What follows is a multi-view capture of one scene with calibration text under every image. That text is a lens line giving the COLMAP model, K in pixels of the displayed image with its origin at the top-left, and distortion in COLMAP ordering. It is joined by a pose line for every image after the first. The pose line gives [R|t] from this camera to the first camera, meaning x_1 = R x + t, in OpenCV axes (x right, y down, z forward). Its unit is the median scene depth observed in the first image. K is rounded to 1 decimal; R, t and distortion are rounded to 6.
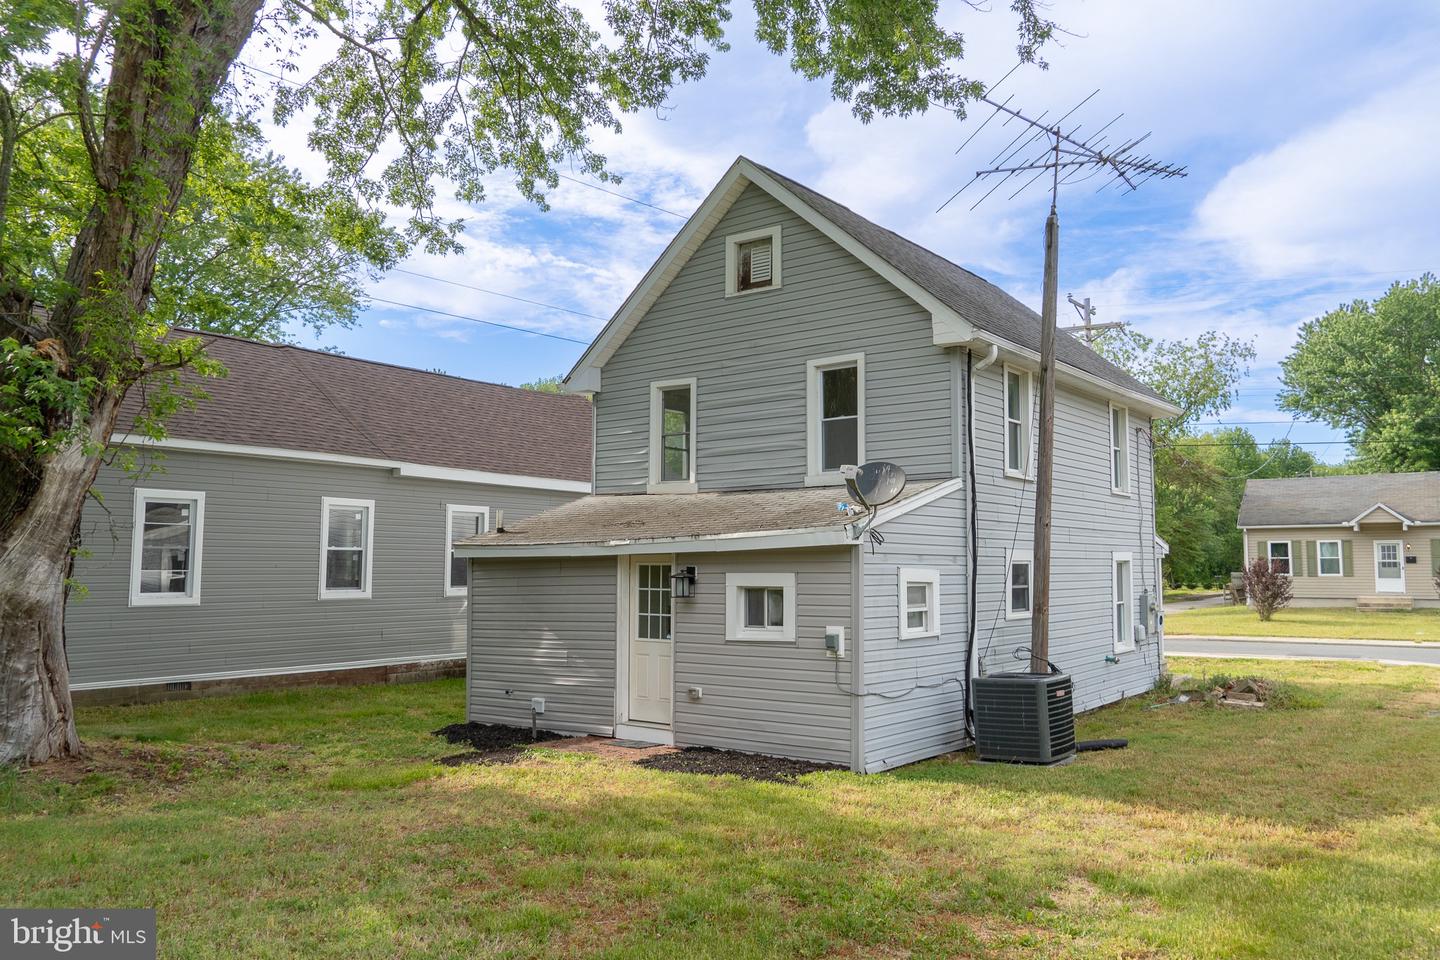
lens RADIAL K [[1081.5, 0, 720.0], [0, 1081.5, 480.0], [0, 0, 1]] dist [-0.008158, -0.013883]
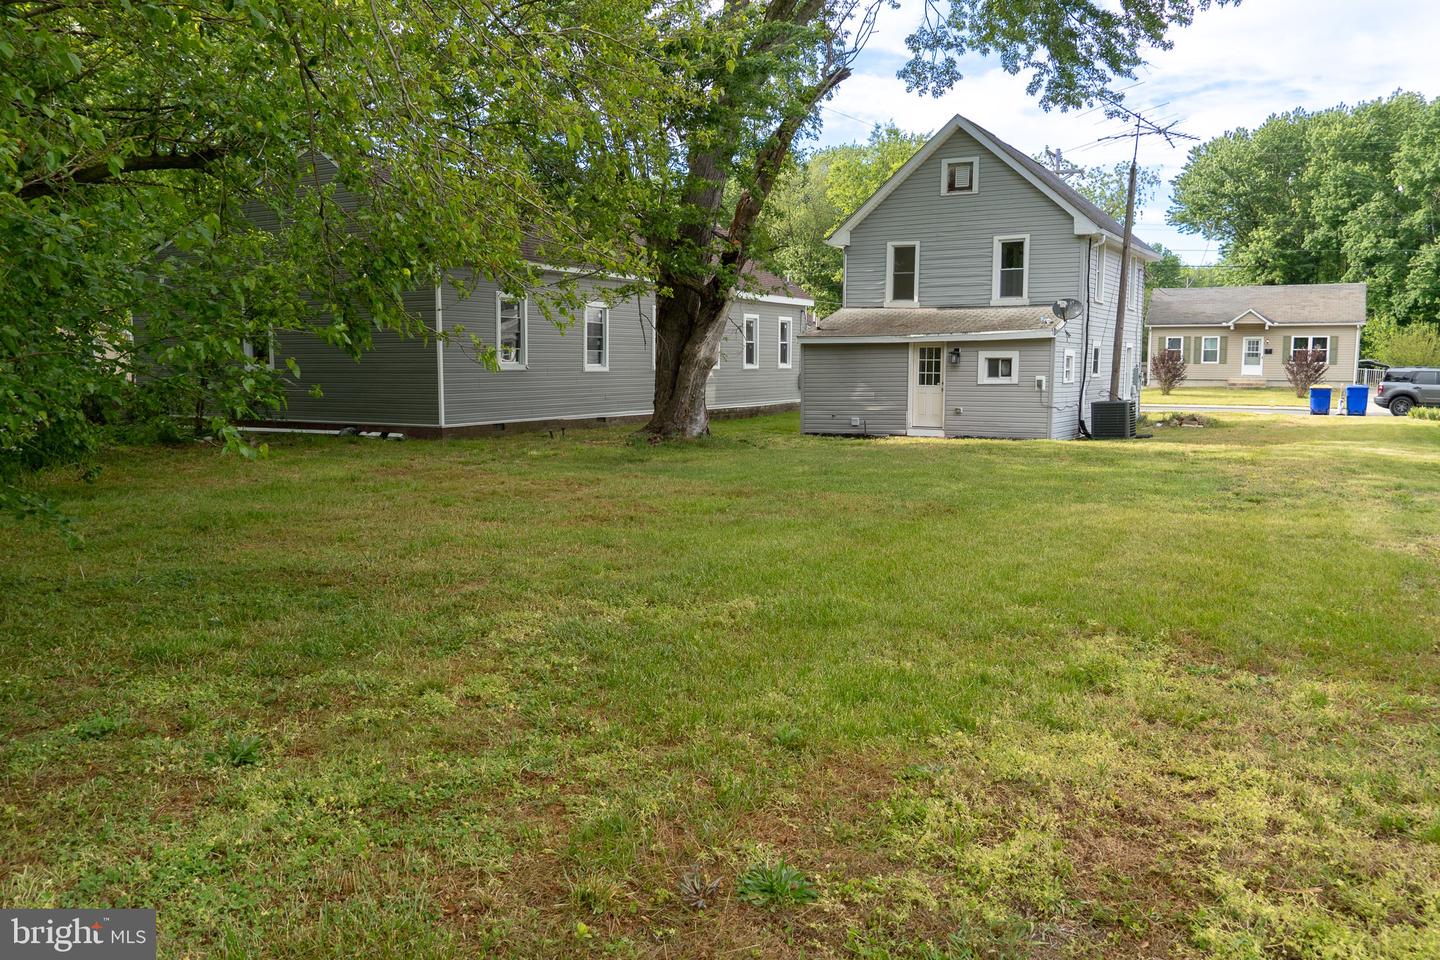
lens RADIAL K [[1081.5, 0, 720.0], [0, 1081.5, 480.0], [0, 0, 1]] dist [-0.008158, -0.013883]
pose [[0.993177, -0.009500, 0.116230, -0.548176], [-0.012824, 0.981735, 0.189822, -0.042643], [-0.115911, -0.190018, 0.974914, -0.742495]]
